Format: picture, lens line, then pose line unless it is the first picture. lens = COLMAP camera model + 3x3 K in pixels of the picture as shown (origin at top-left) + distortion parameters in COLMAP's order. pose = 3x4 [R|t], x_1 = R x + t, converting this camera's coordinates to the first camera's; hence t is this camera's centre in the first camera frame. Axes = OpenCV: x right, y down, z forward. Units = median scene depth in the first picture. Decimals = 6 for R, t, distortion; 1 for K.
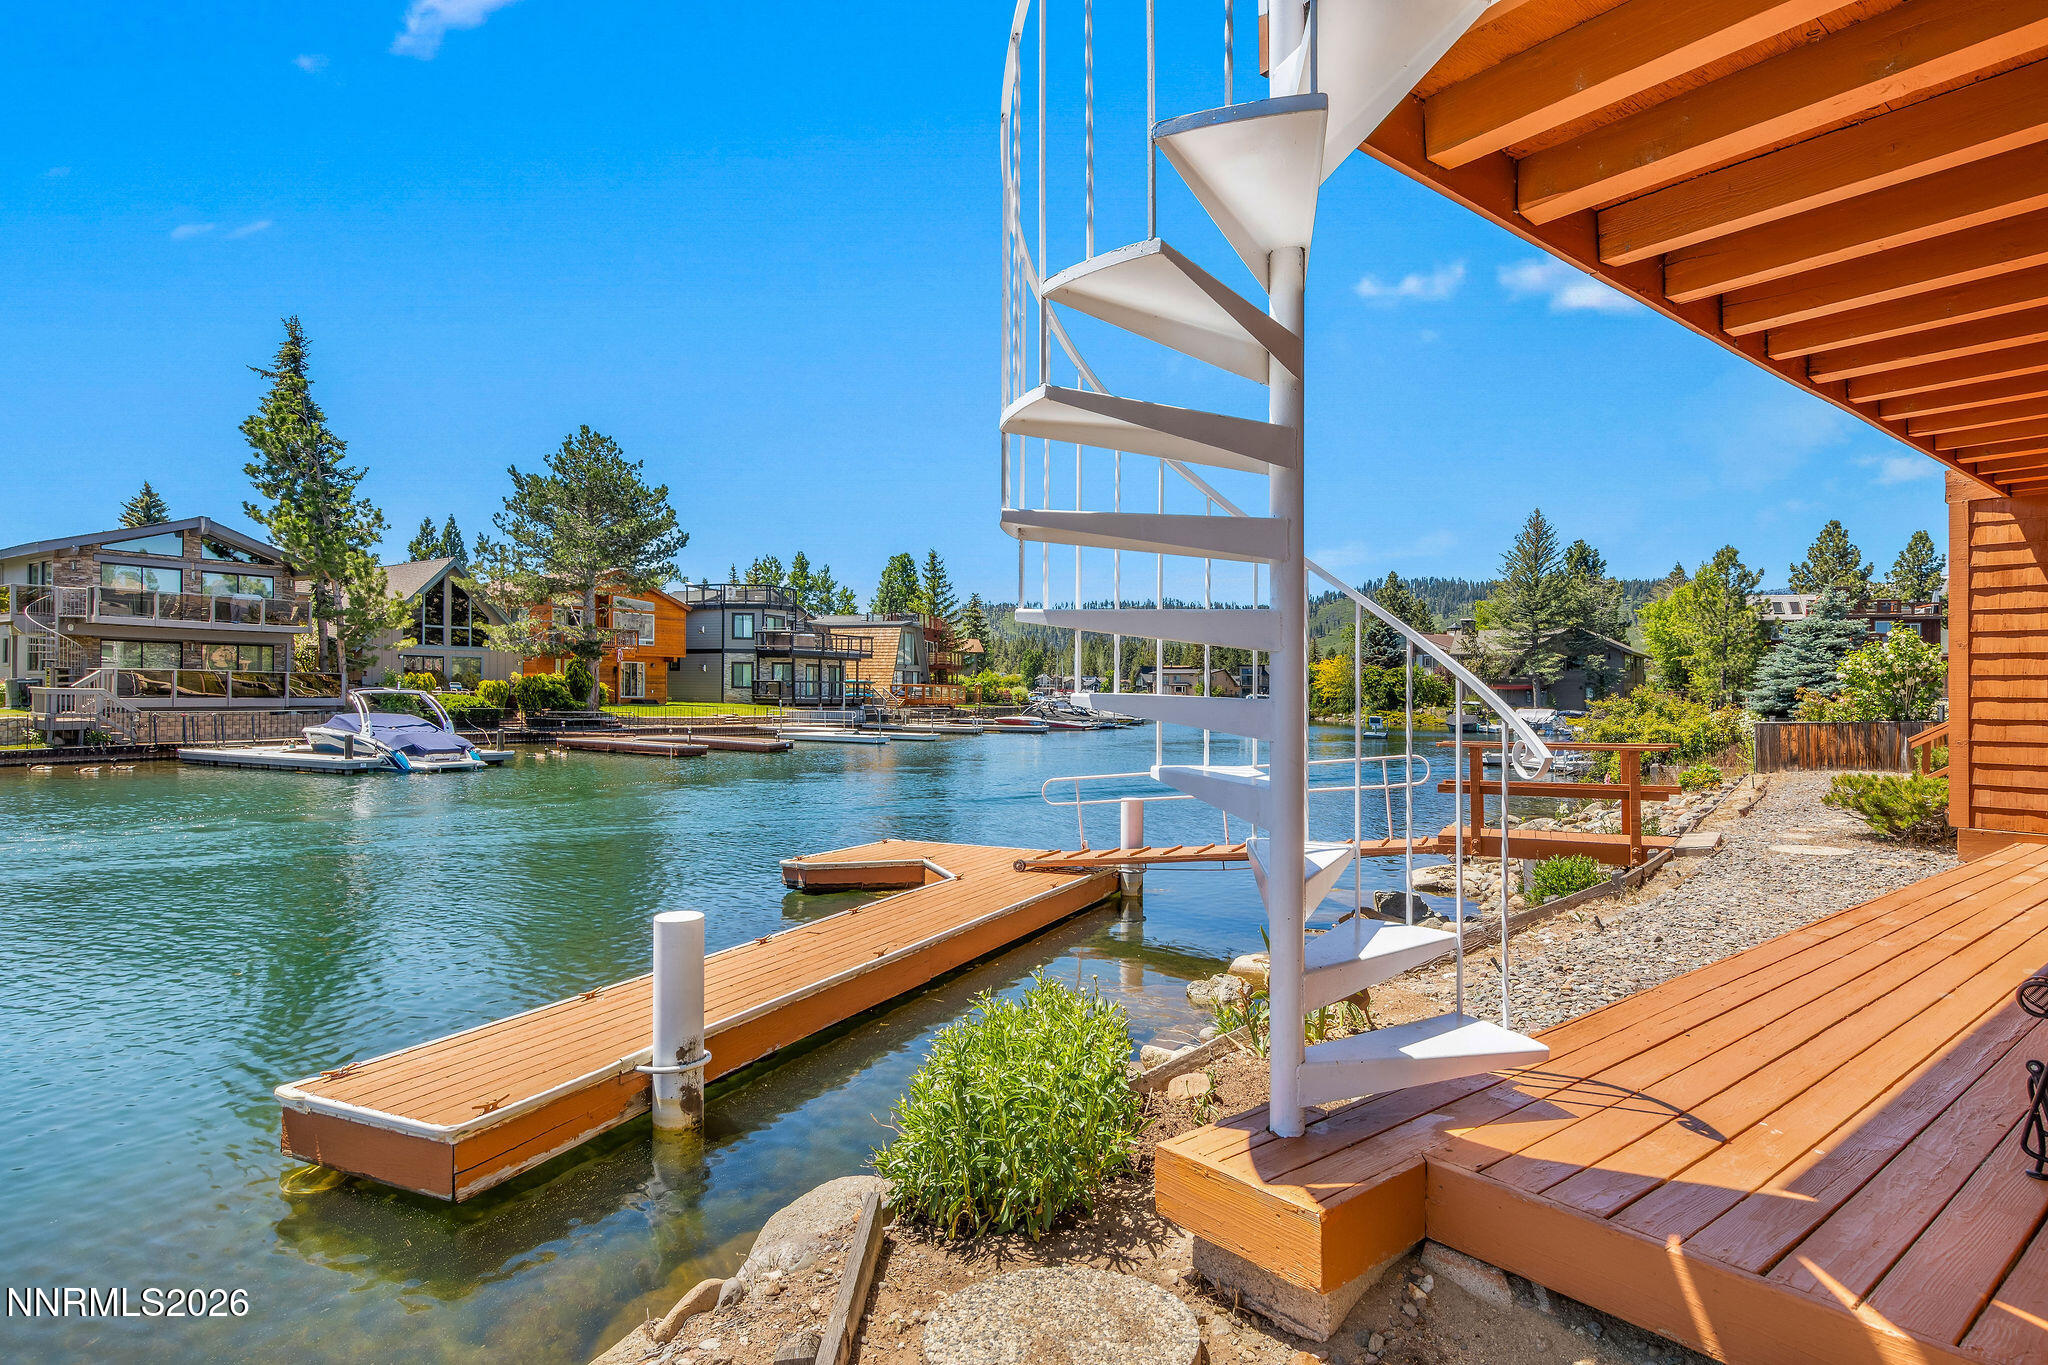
lens RADIAL K [[1072.5, 0, 1026.8], [0, 1072.5, 693.7], [0, 0, 1]] dist [-0.001648, -0.000203]
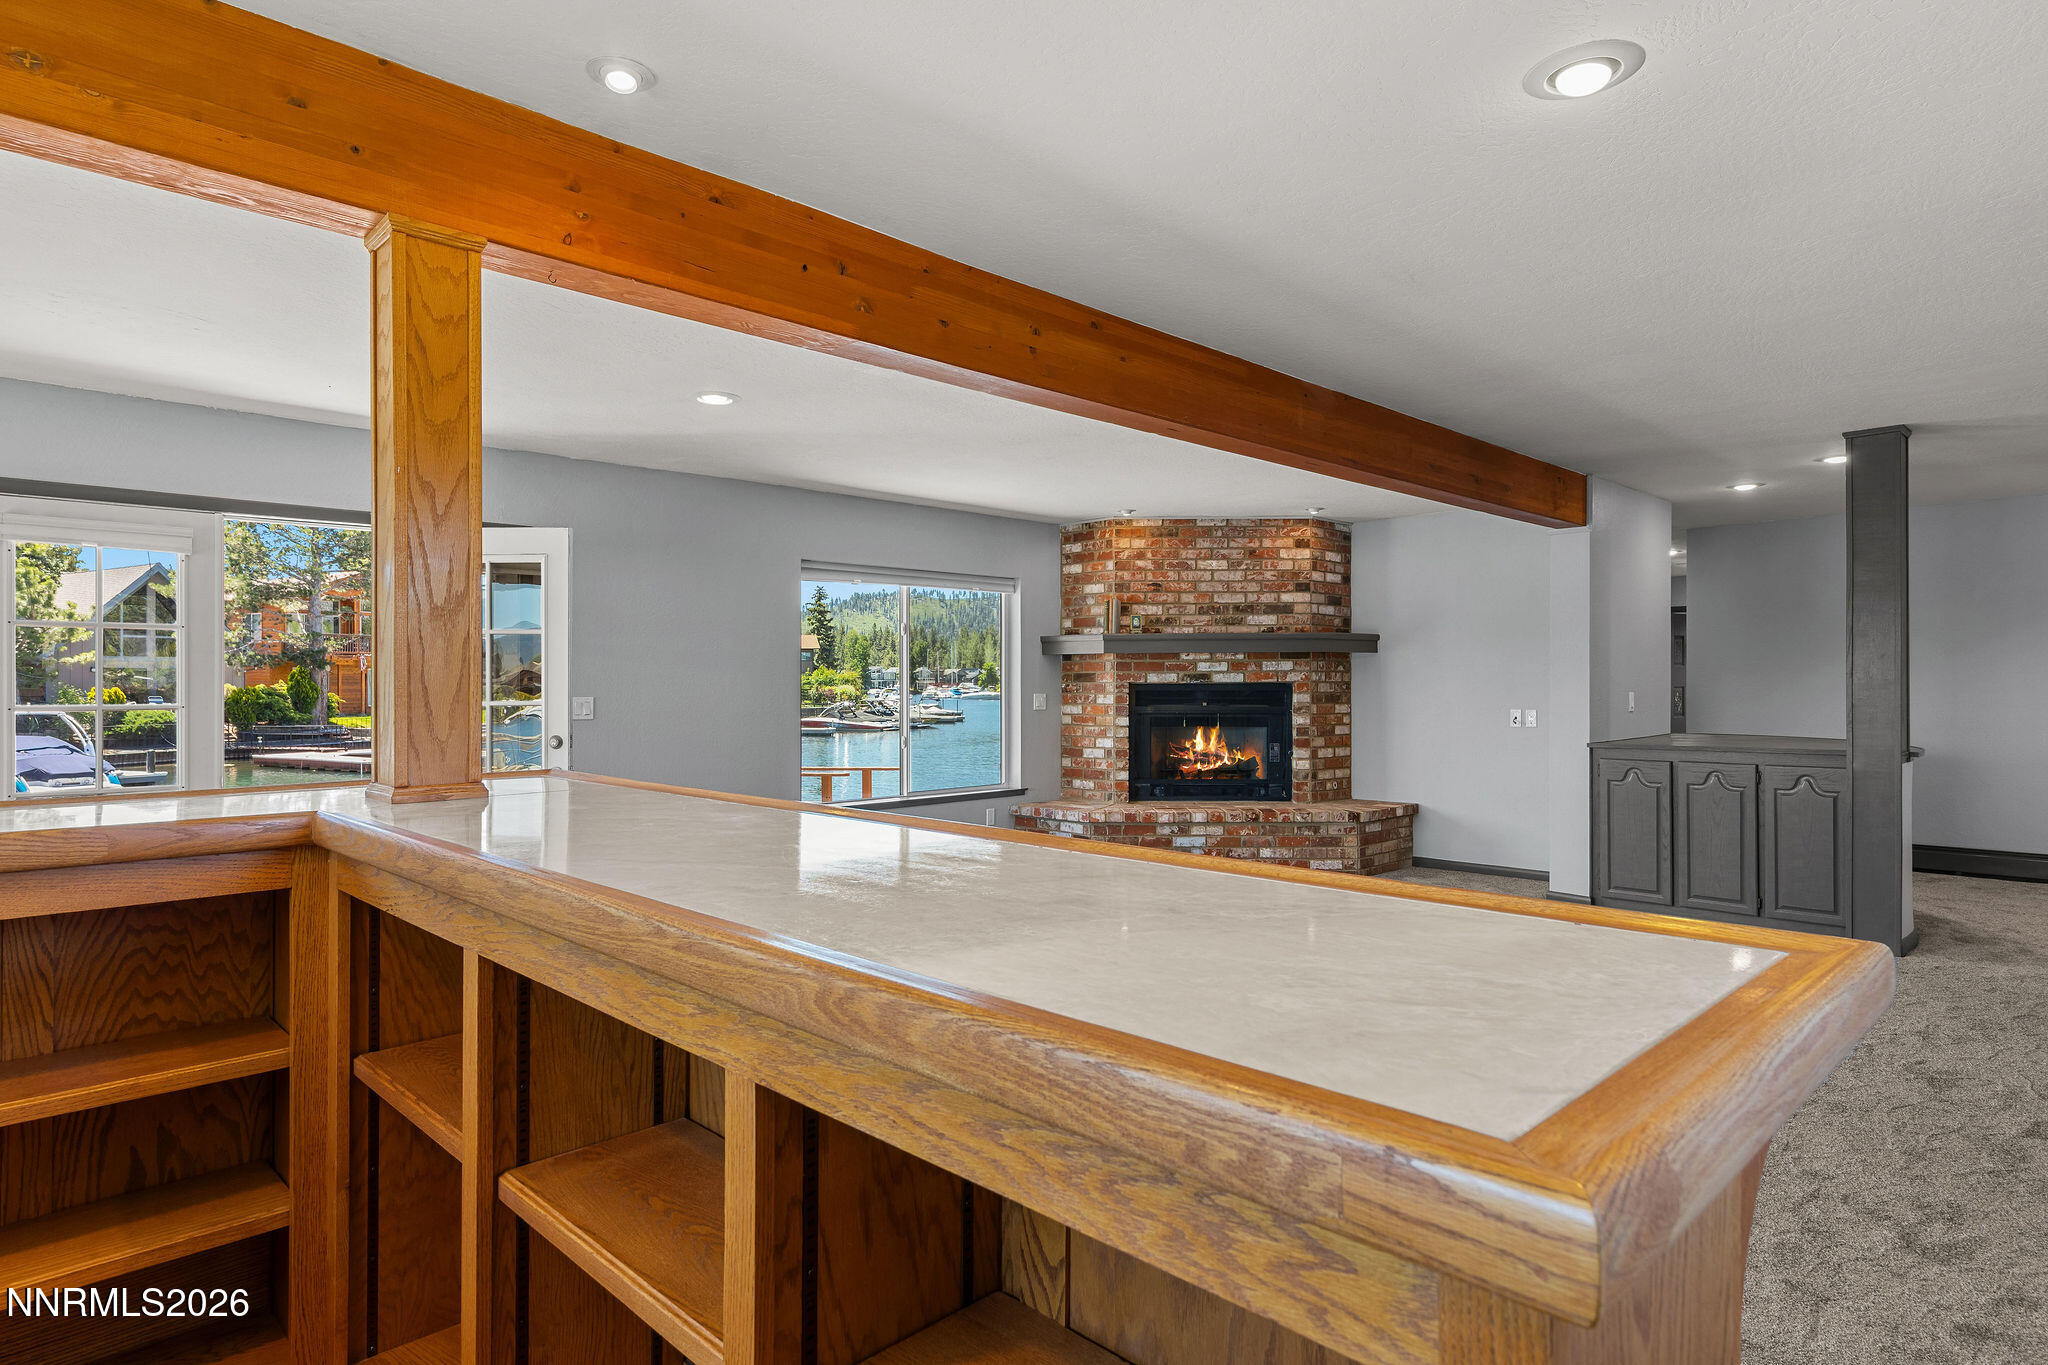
lens RADIAL K [[1119.6, 0, 1029.6], [0, 1119.6, 683.4], [0, 0, 1]] dist [-0.000681, -0.001173]
pose [[0.995314, -0.015337, 0.095468, 0.097777], [0.015568, 0.999877, -0.001675, -0.006146], [-0.095431, 0.003154, 0.995431, -0.032237]]
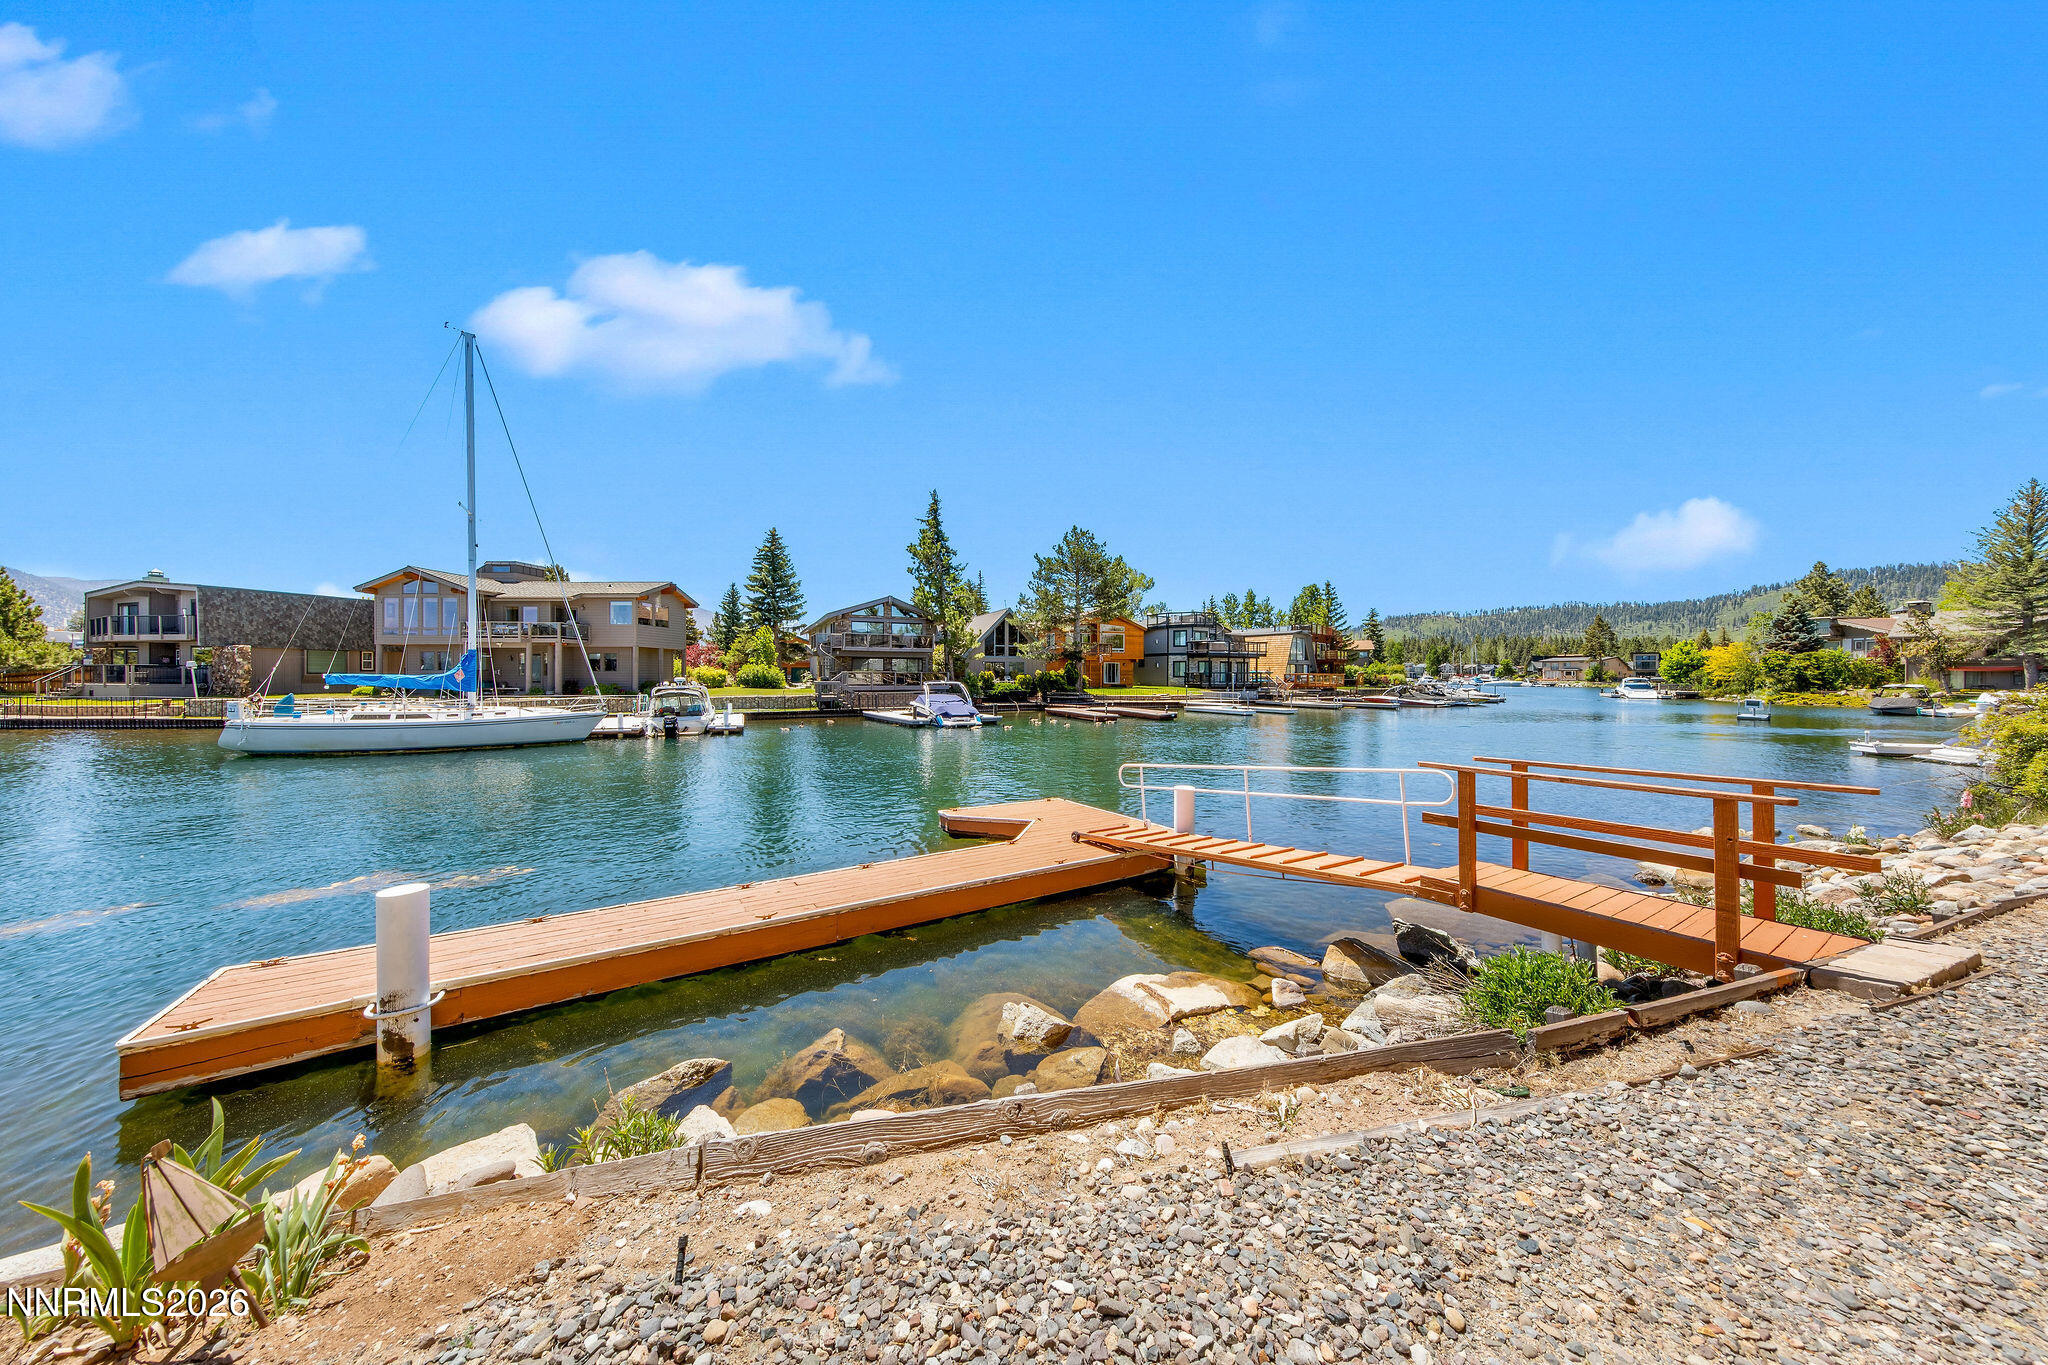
lens RADIAL K [[648.7, 0, 1027.5], [0, 648.7, 672.1], [0, 0, 1]] dist [0.001609, 0.000067]
pose [[0.843321, -0.012602, -0.537263, 0.063350], [0.006889, 0.999896, -0.012640, -0.002453], [0.537366, 0.006959, 0.843320, 0.067952]]
